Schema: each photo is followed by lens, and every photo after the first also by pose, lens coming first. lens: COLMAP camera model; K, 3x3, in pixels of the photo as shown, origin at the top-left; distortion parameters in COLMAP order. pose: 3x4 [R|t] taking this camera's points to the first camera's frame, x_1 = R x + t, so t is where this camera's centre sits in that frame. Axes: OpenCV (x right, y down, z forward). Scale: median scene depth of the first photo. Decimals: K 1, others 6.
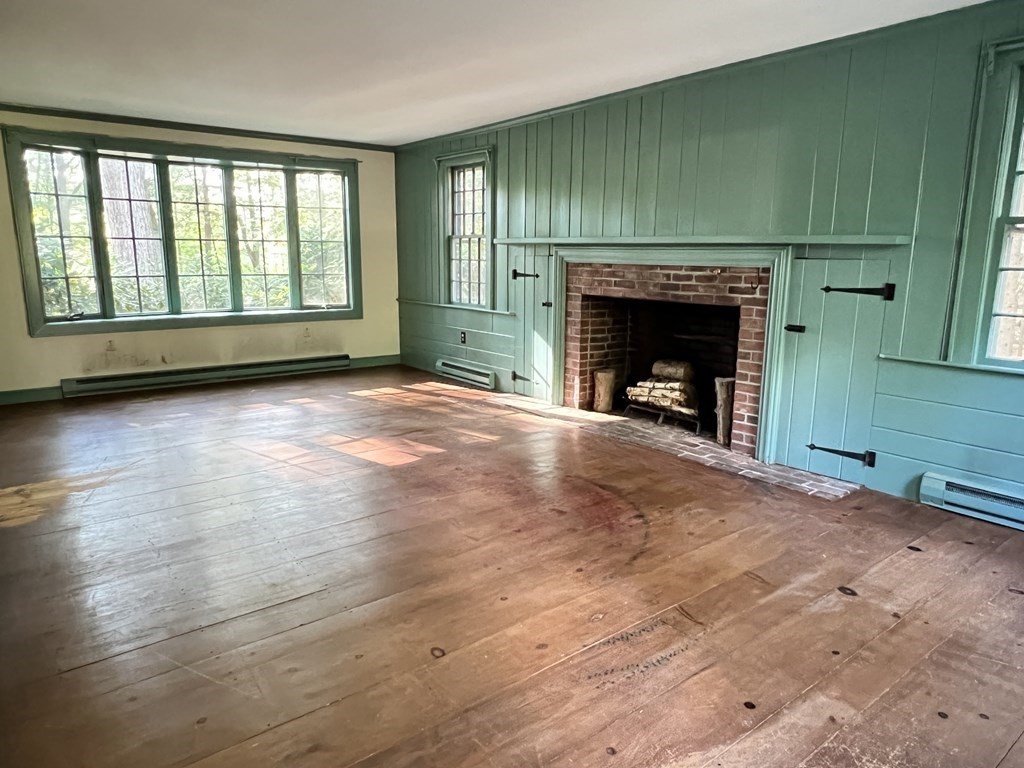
lens RADIAL K [[669.2, 0, 512.0], [0, 669.2, 384.0], [0, 0, 1]] dist [0.001589, 0.000489]
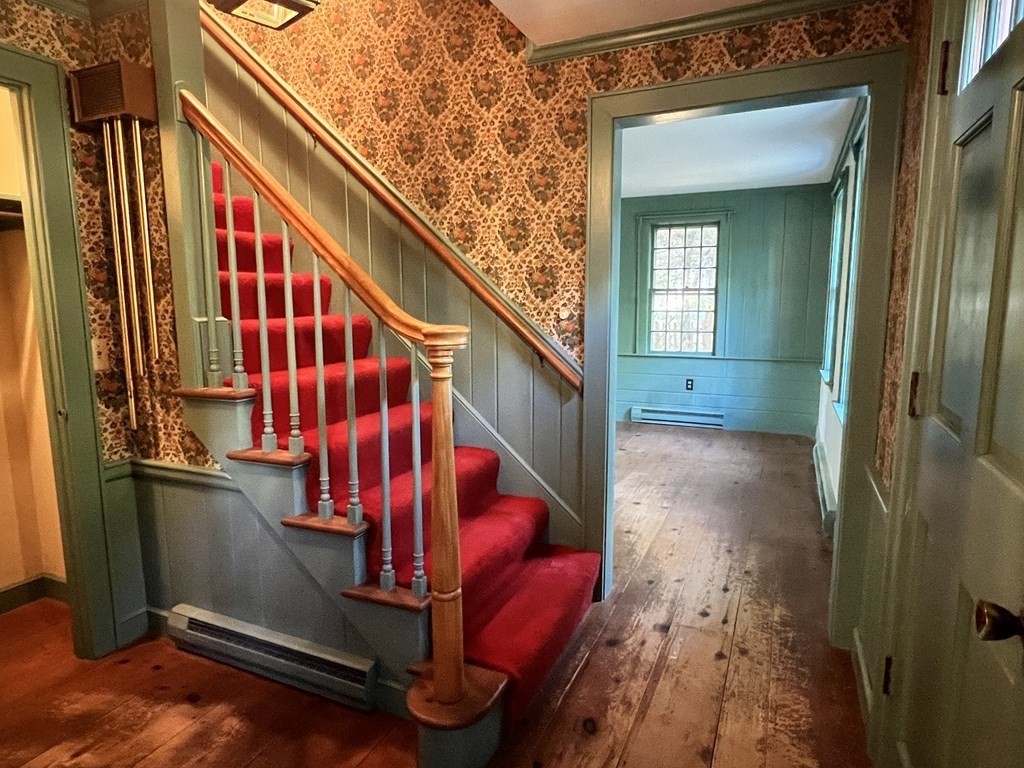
lens RADIAL K [[597.3, 0, 512.0], [0, 597.3, 384.0], [0, 0, 1]] dist [-0.000073, -0.001964]
pose [[0.889404, -0.079573, 0.450143, -0.616674], [0.103670, 0.994186, -0.029088, 0.082457], [-0.445212, 0.072538, 0.892482, -0.569889]]
